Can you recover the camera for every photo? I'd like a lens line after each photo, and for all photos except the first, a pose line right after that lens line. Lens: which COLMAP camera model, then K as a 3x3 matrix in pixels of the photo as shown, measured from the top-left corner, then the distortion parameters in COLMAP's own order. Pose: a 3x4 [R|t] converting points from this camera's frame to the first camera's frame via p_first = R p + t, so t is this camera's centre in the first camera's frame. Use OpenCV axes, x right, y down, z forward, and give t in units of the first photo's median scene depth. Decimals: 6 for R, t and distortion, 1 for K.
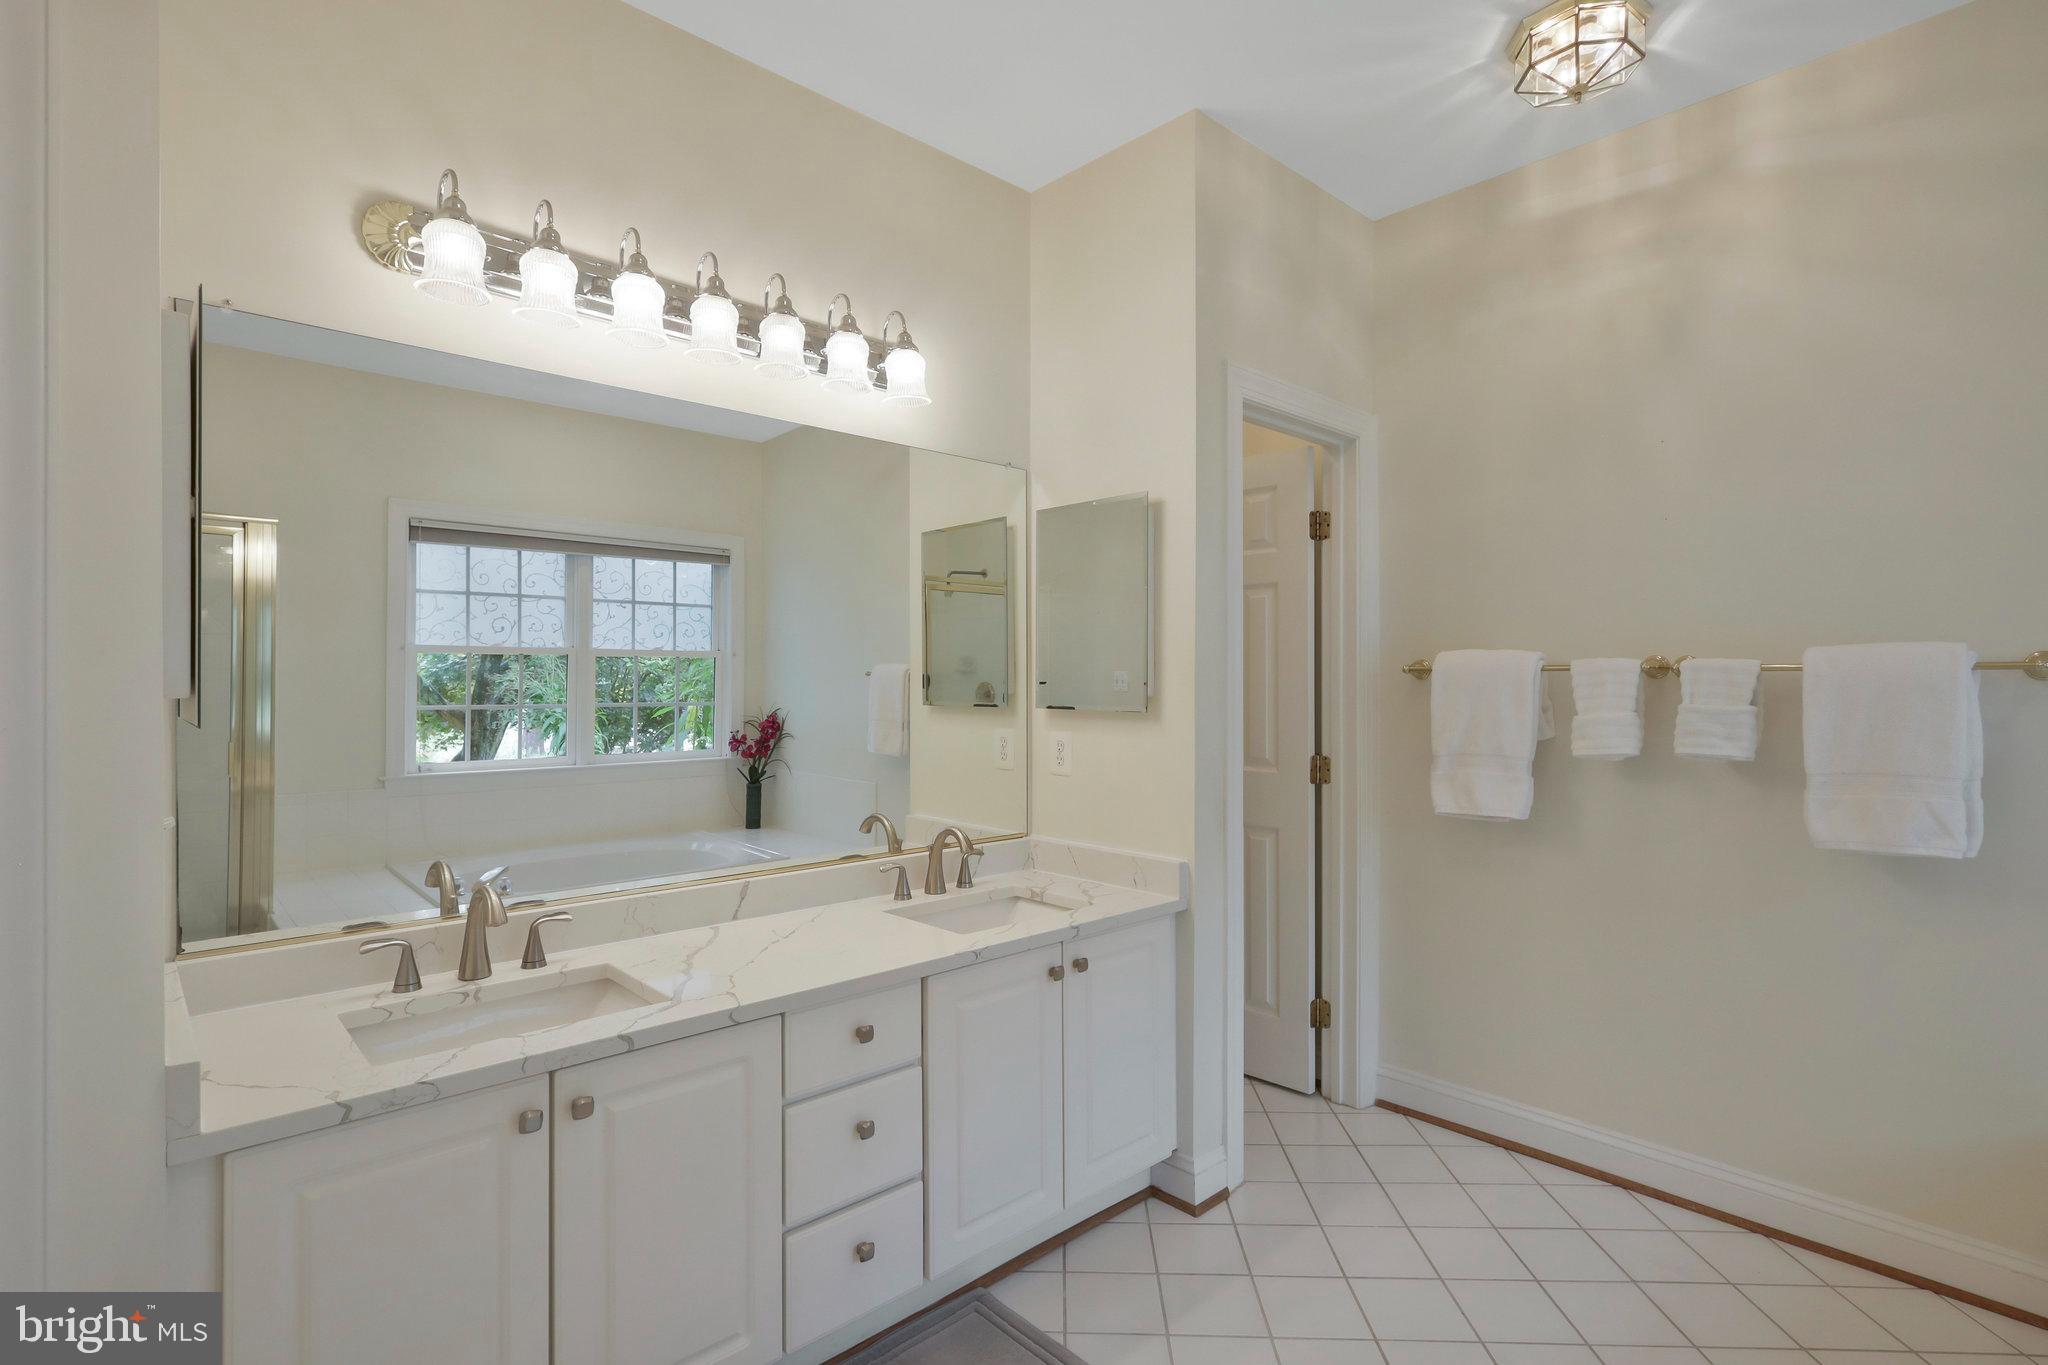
lens RADIAL K [[958.0, 0, 1024.0], [0, 958.0, 682.5], [0, 0, 1]] dist [-0.001403, -0.000937]
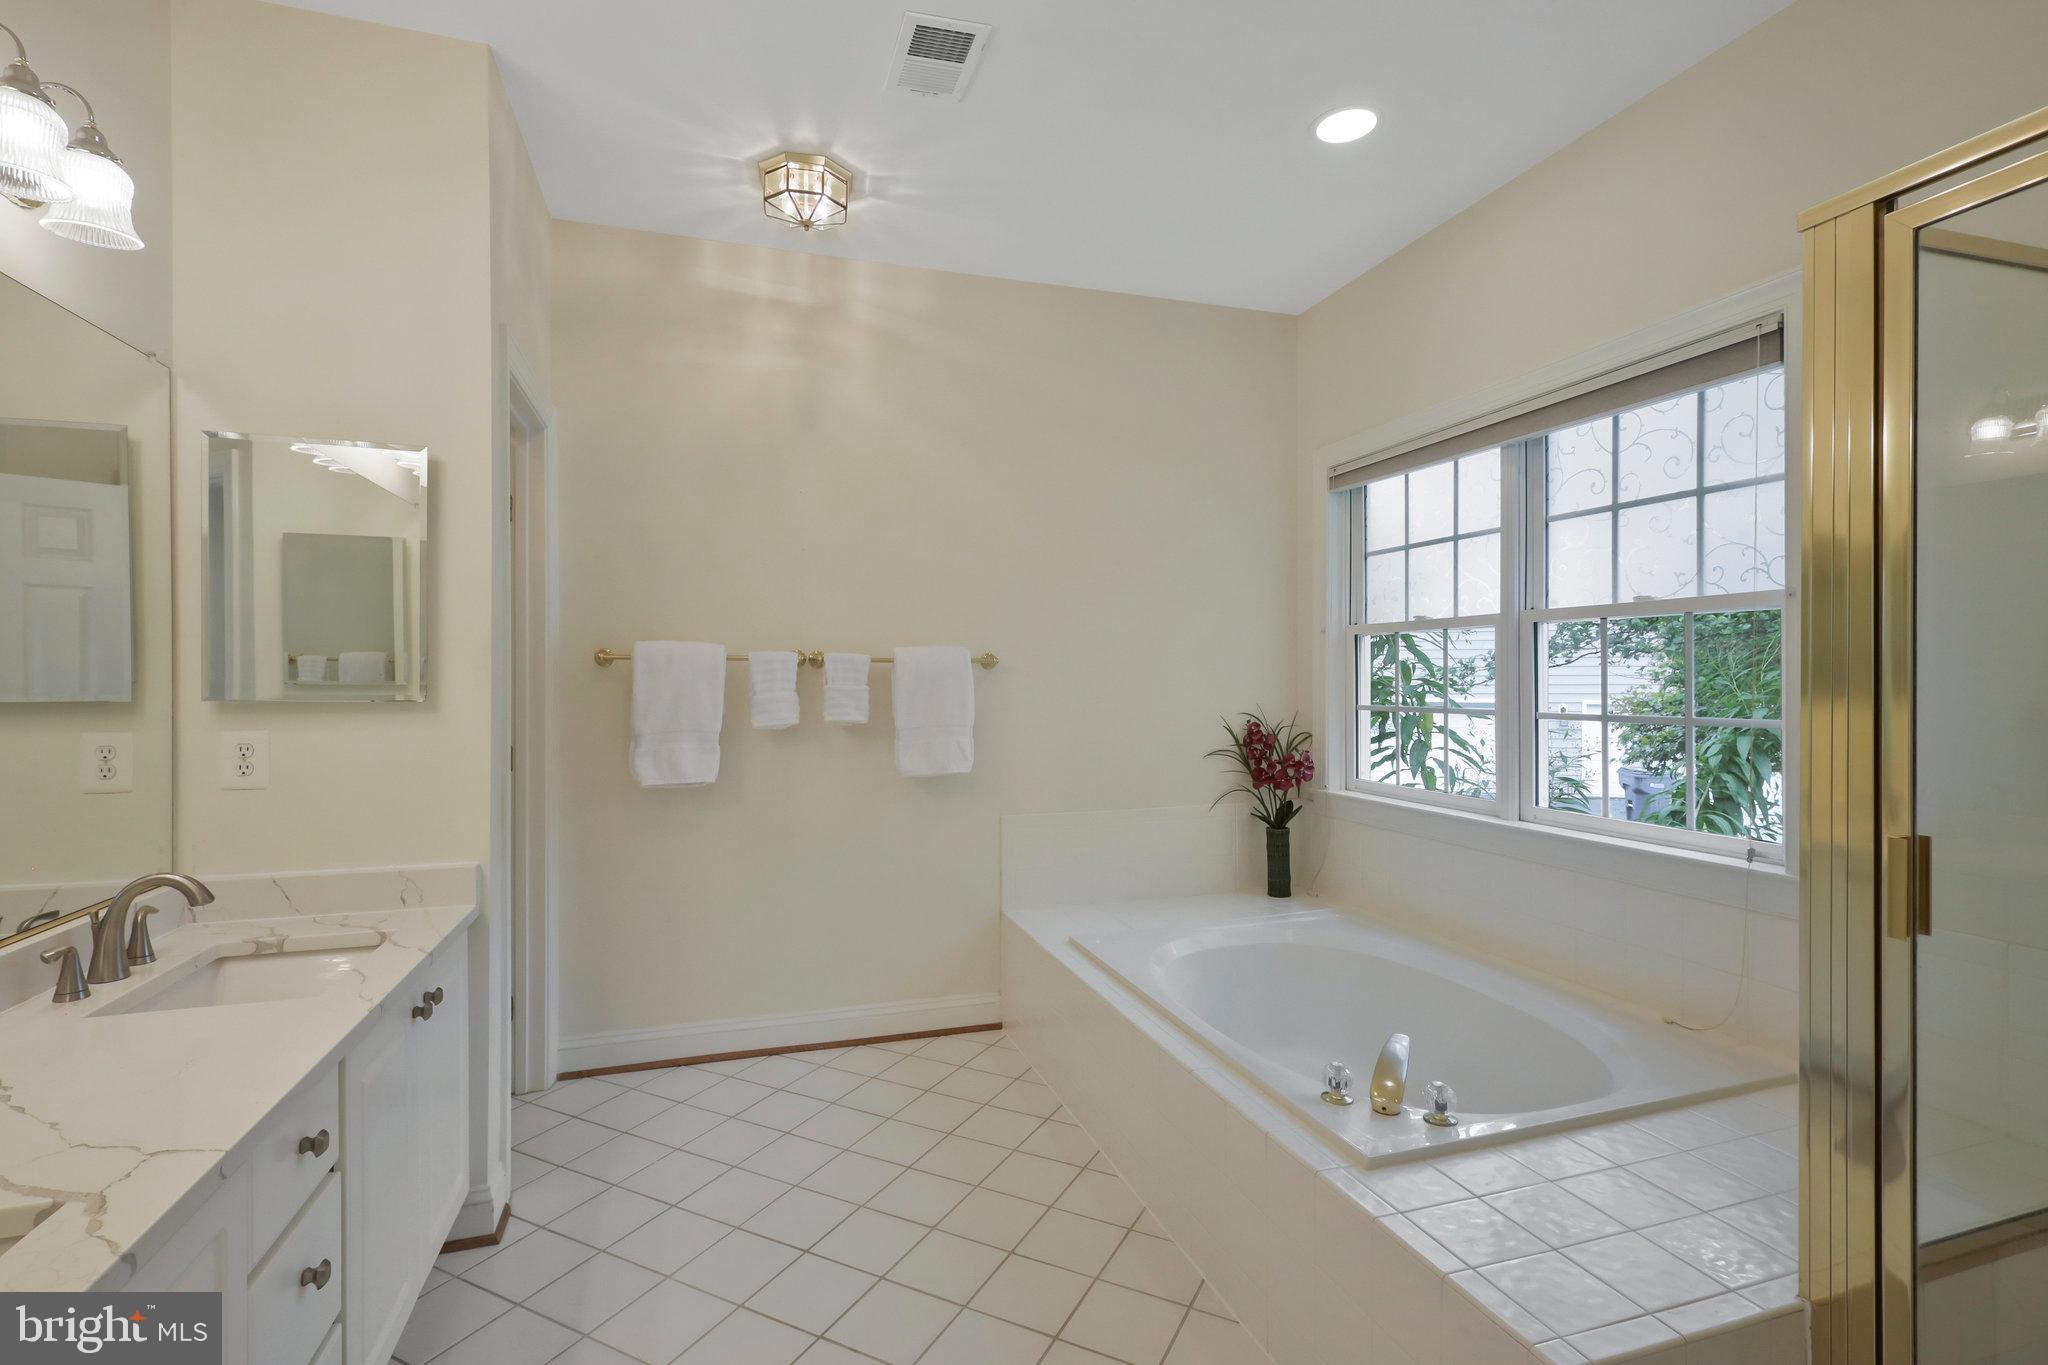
lens RADIAL K [[953.5, 0, 1005.5], [0, 953.5, 673.2], [0, 0, 1]] dist [0.000405, 0.000011]
pose [[0.428558, 0.003342, 0.903508, -0.433012], [-0.002702, 0.999993, -0.002417, 0.007025], [-0.903510, -0.001405, 0.428564, 0.158215]]
